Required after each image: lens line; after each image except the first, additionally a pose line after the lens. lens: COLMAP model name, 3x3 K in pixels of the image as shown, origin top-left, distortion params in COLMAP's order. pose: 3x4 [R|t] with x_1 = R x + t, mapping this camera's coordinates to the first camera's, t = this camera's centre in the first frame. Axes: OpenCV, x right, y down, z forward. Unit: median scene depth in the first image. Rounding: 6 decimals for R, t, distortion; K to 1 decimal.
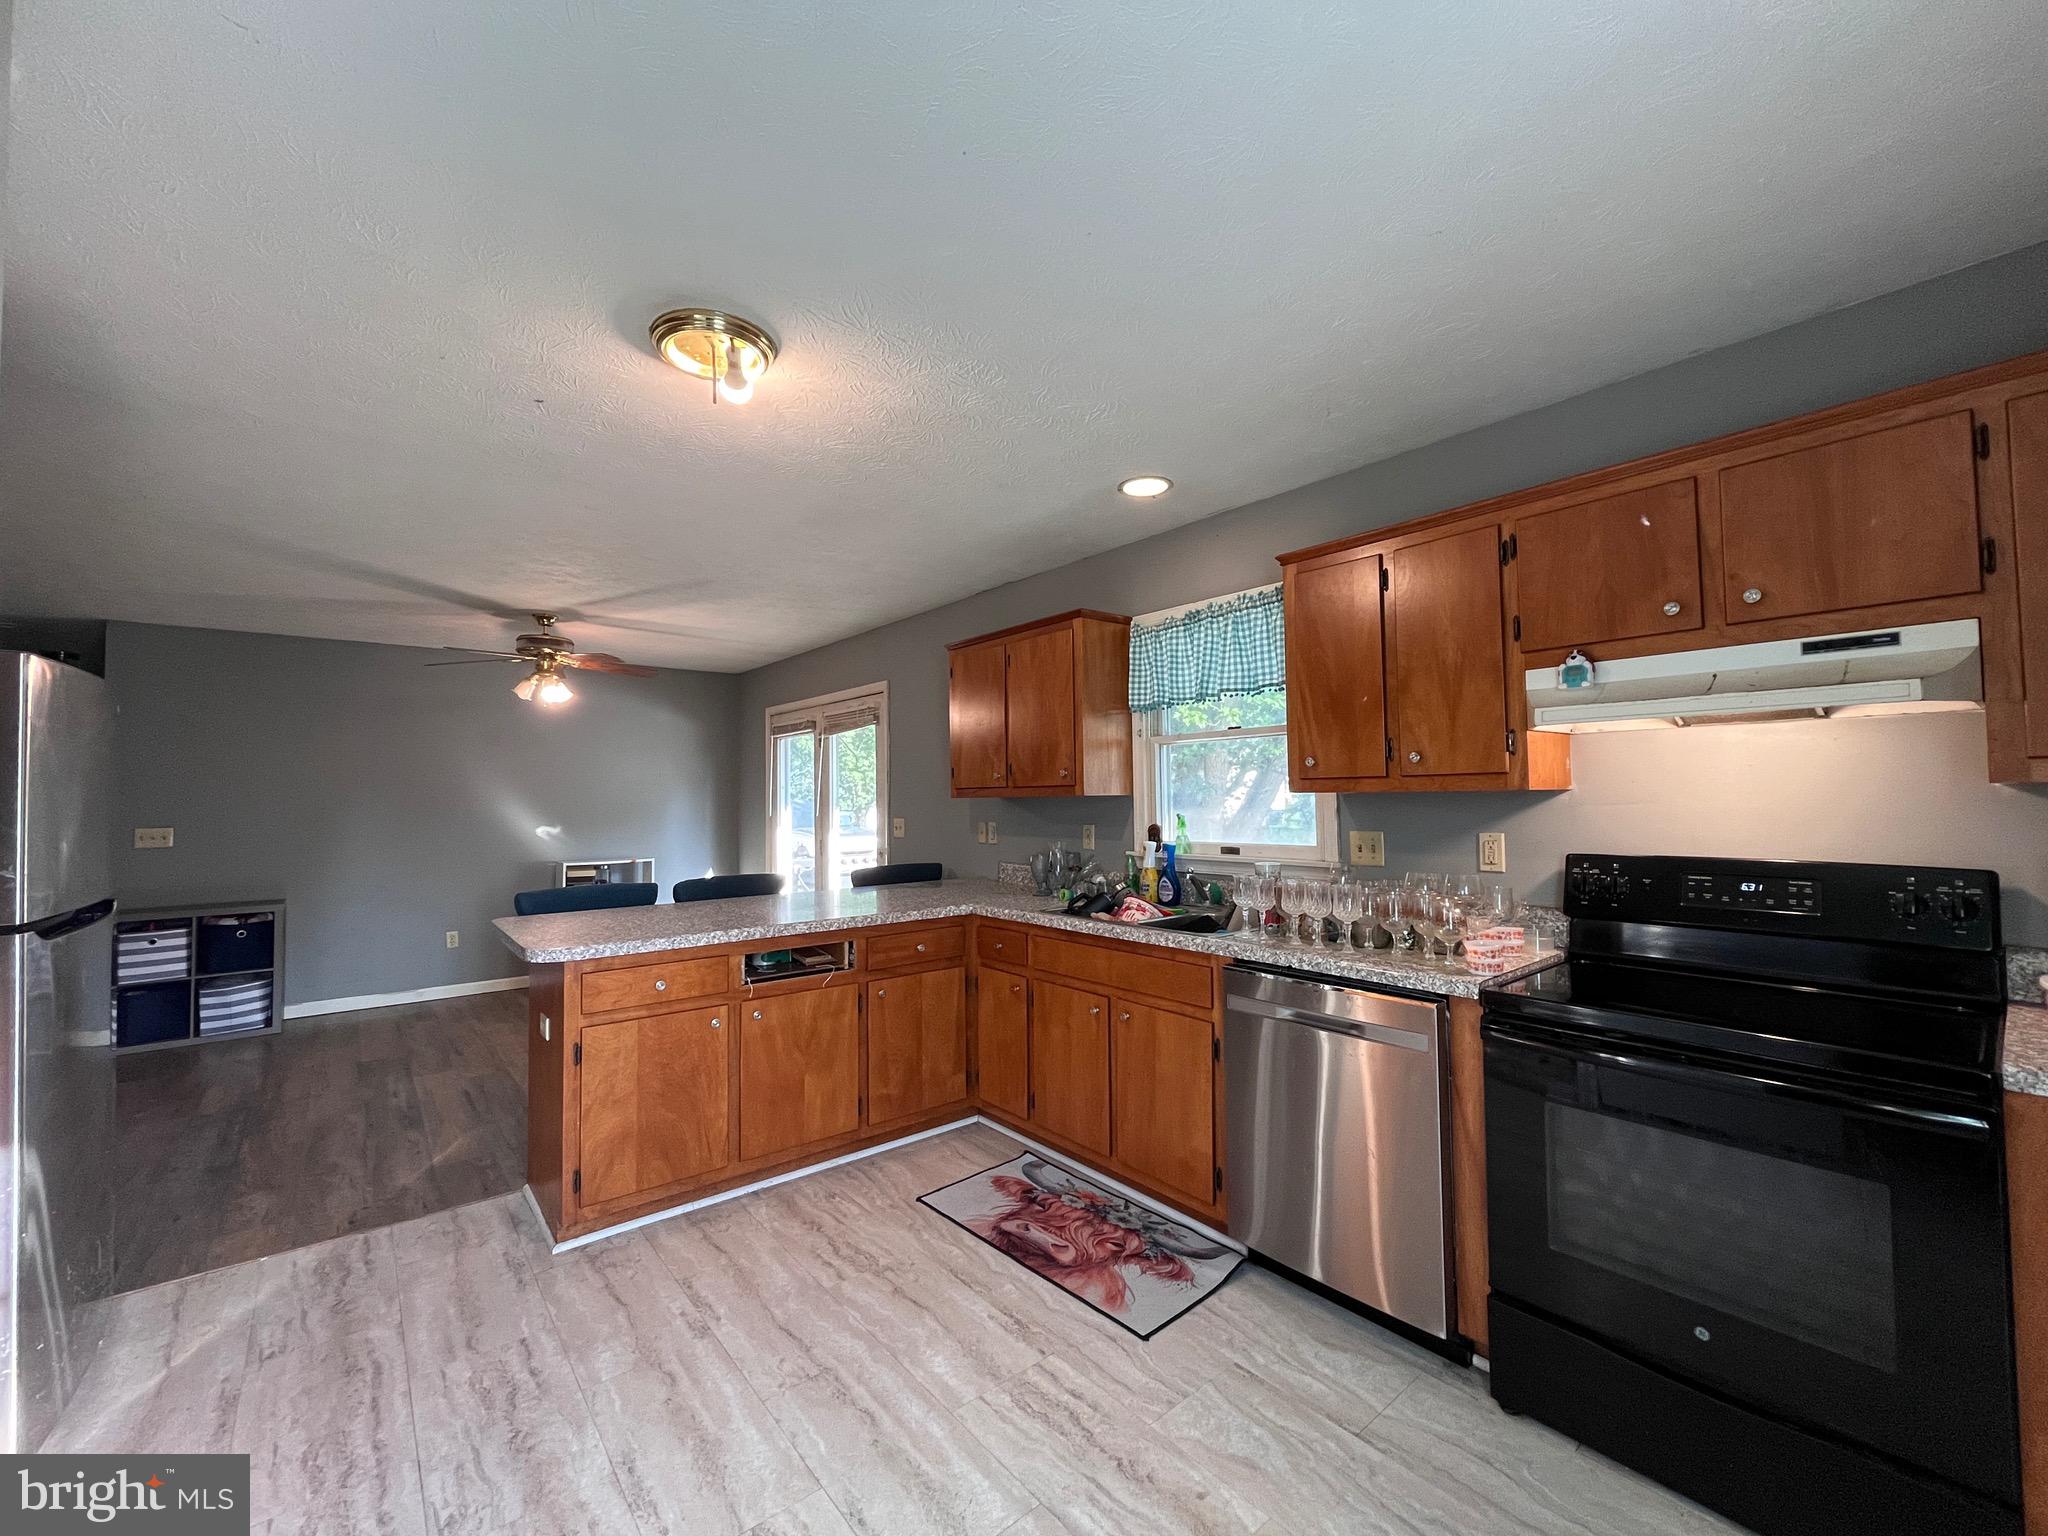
lens RADIAL K [[836.0, 0, 1019.4], [0, 836.0, 767.6], [0, 0, 1]] dist [-0.005576, 0.000489]
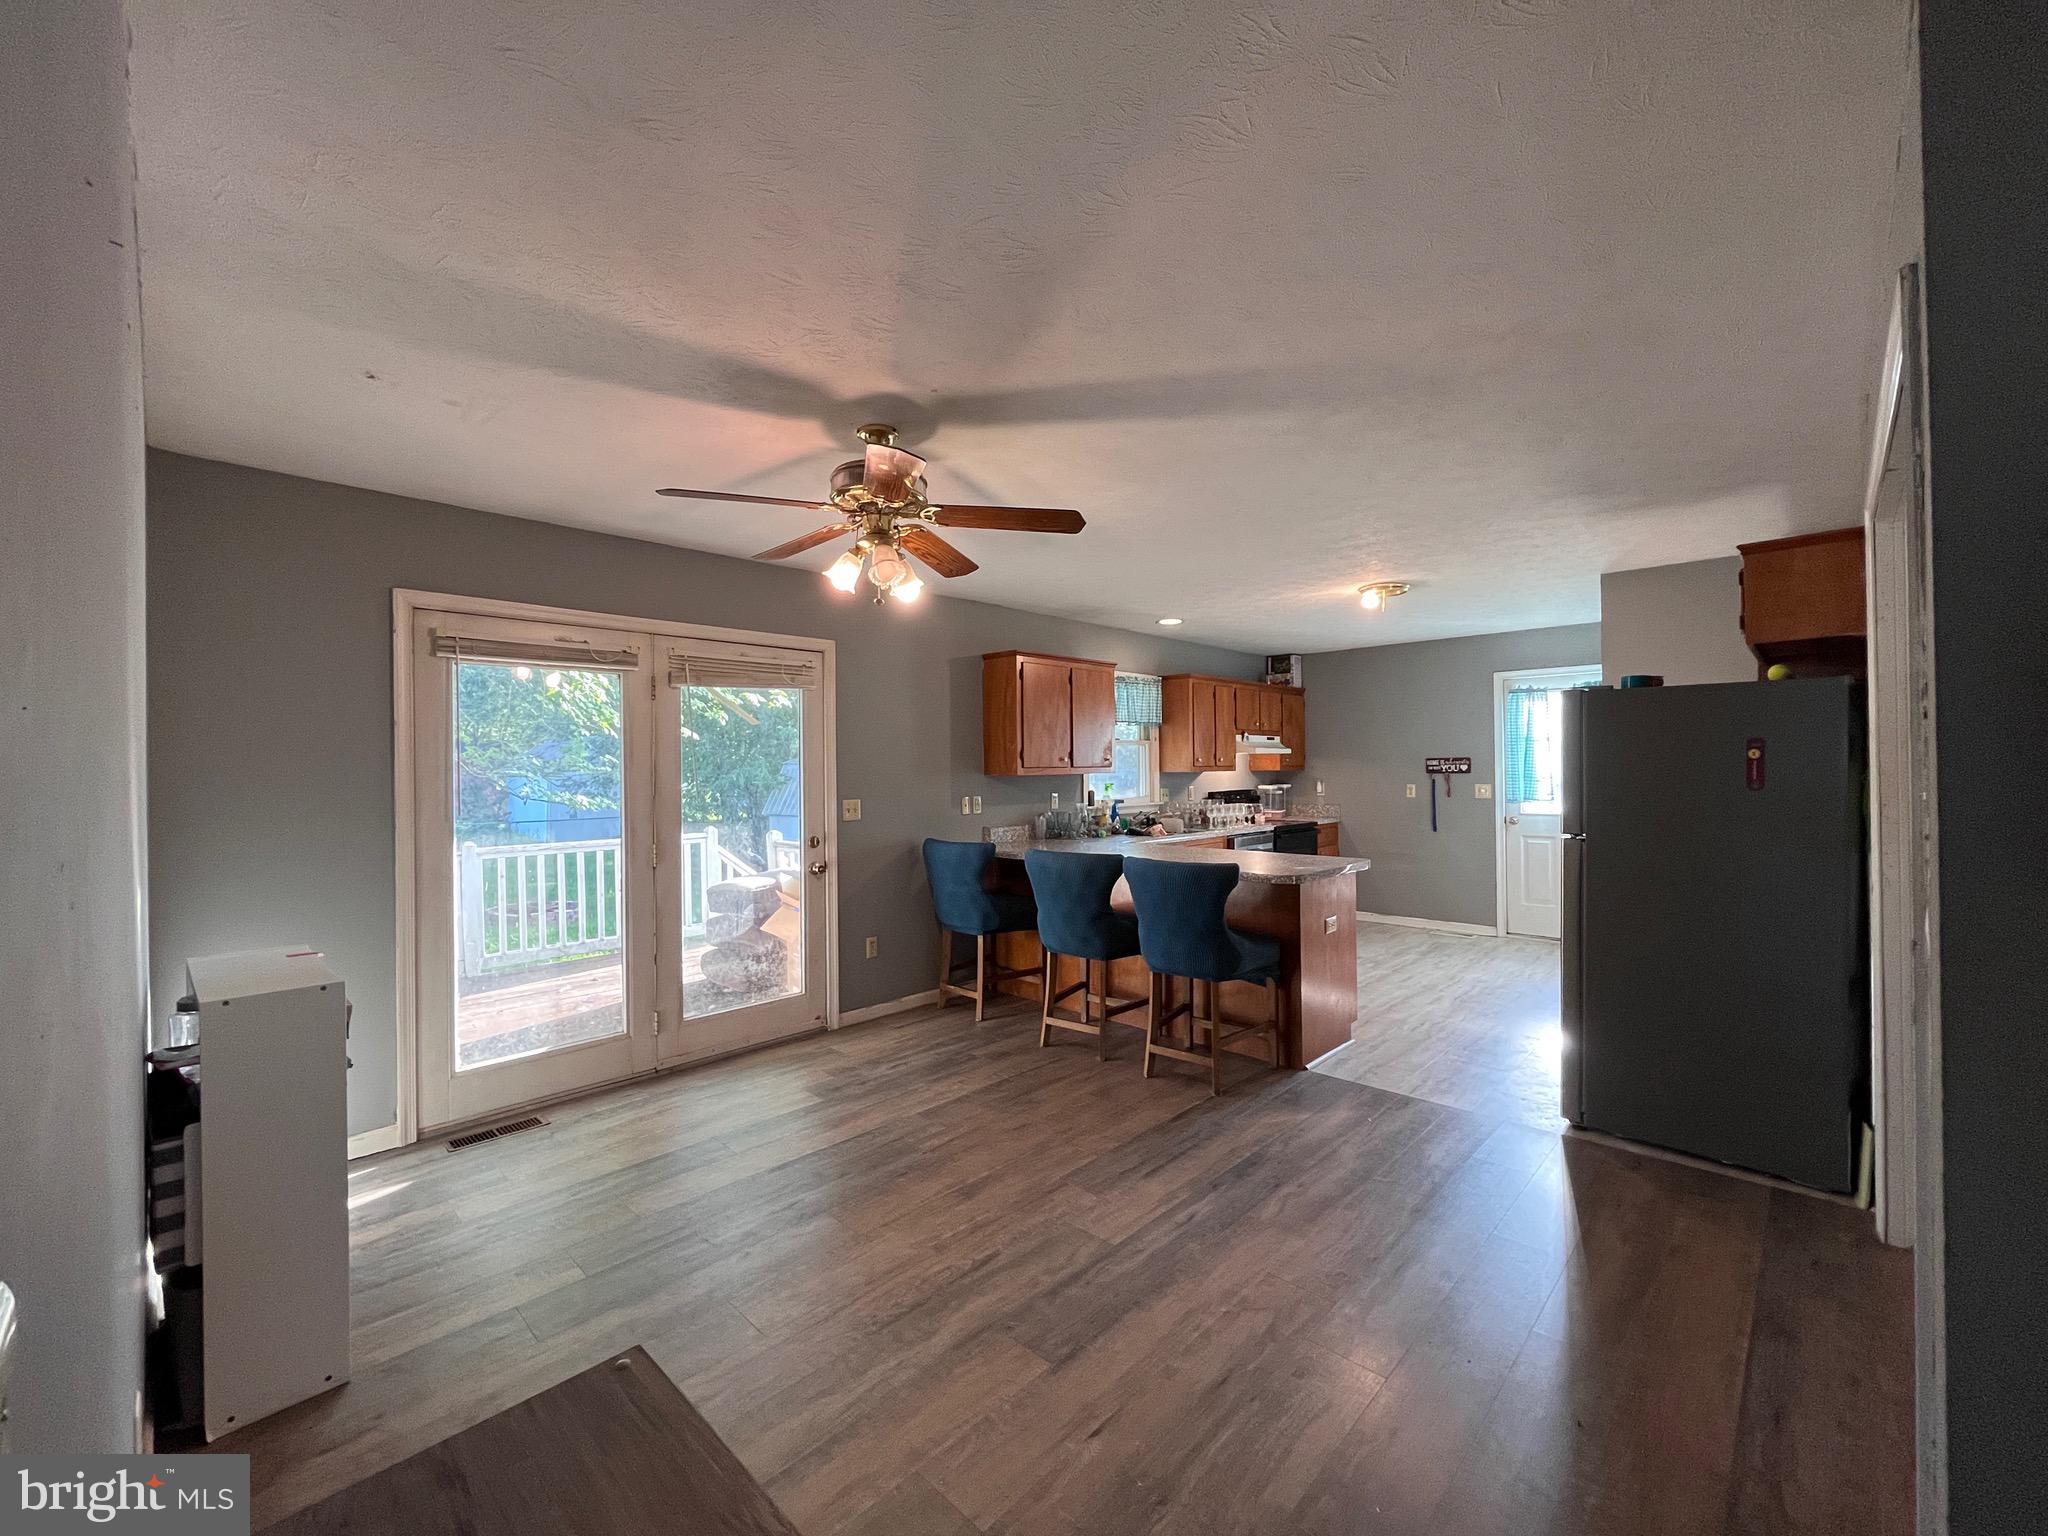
lens RADIAL K [[836.0, 0, 1009.9], [0, 836.0, 770.0], [0, 0, 1]] dist [-0.005576, 0.000489]
pose [[-0.110872, 0.003639, 0.993828, -1.560413], [-0.031883, 0.999466, -0.007217, 0.044769], [-0.993323, -0.032486, -0.110697, 1.366361]]
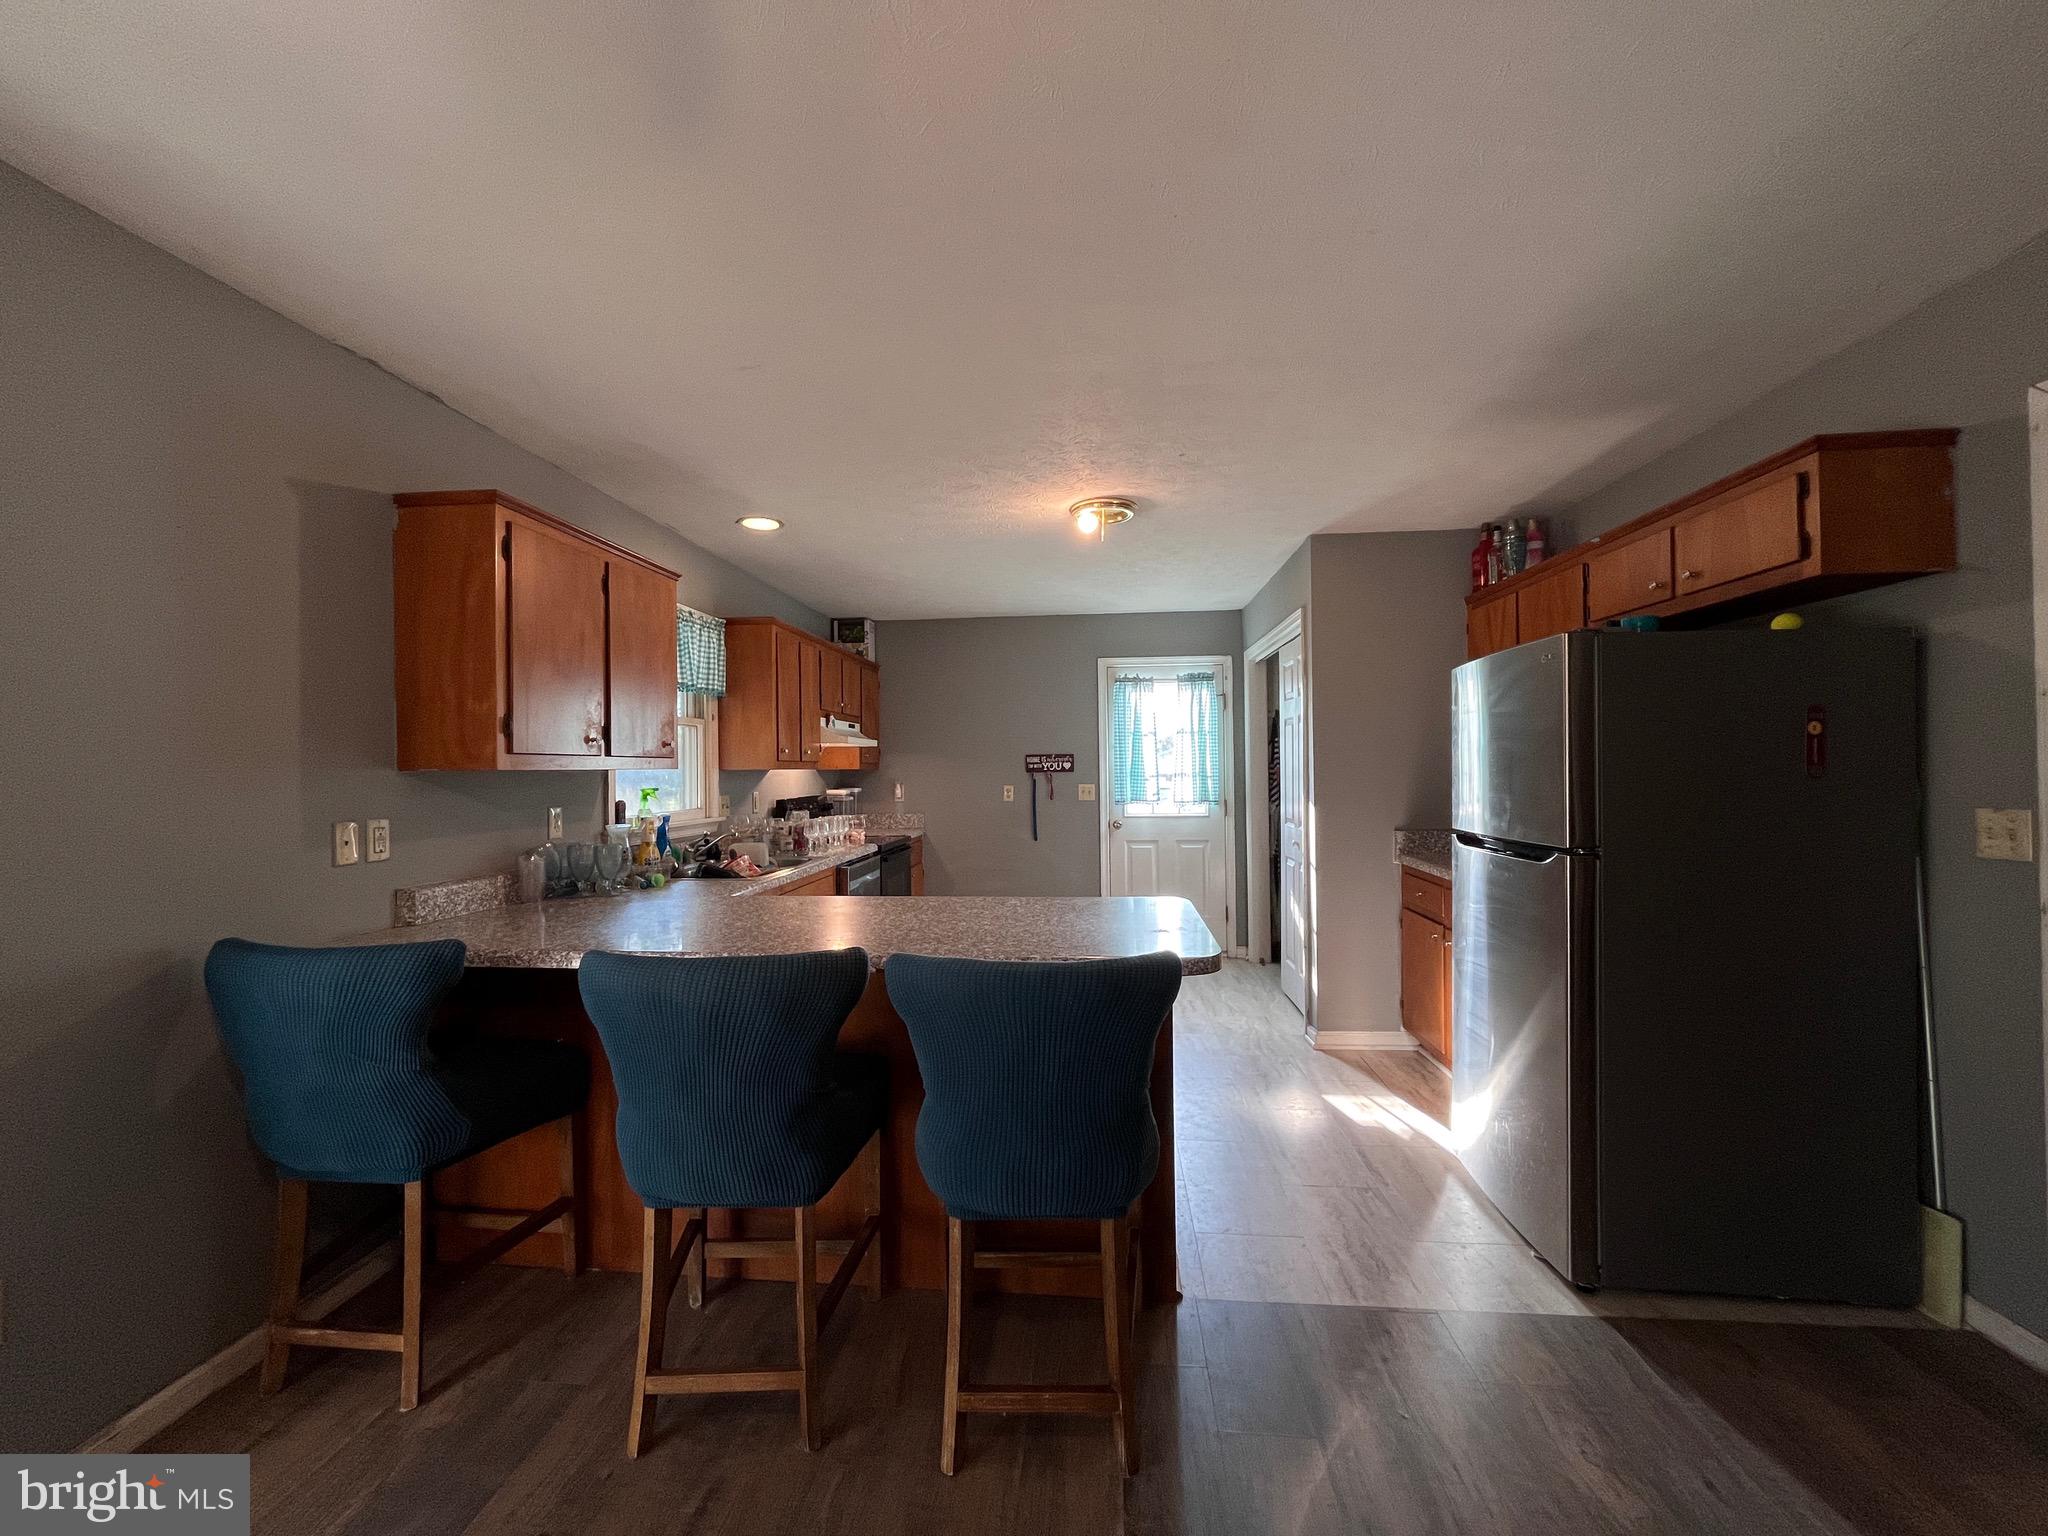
lens RADIAL K [[836.0, 0, 1022.1], [0, 836.0, 768.9], [0, 0, 1]] dist [-0.005576, 0.000489]
pose [[-0.713116, 0.012753, 0.700930, -0.856187], [-0.016054, 0.999275, -0.034514, 0.058300], [-0.700862, -0.035865, -0.712395, 1.368650]]
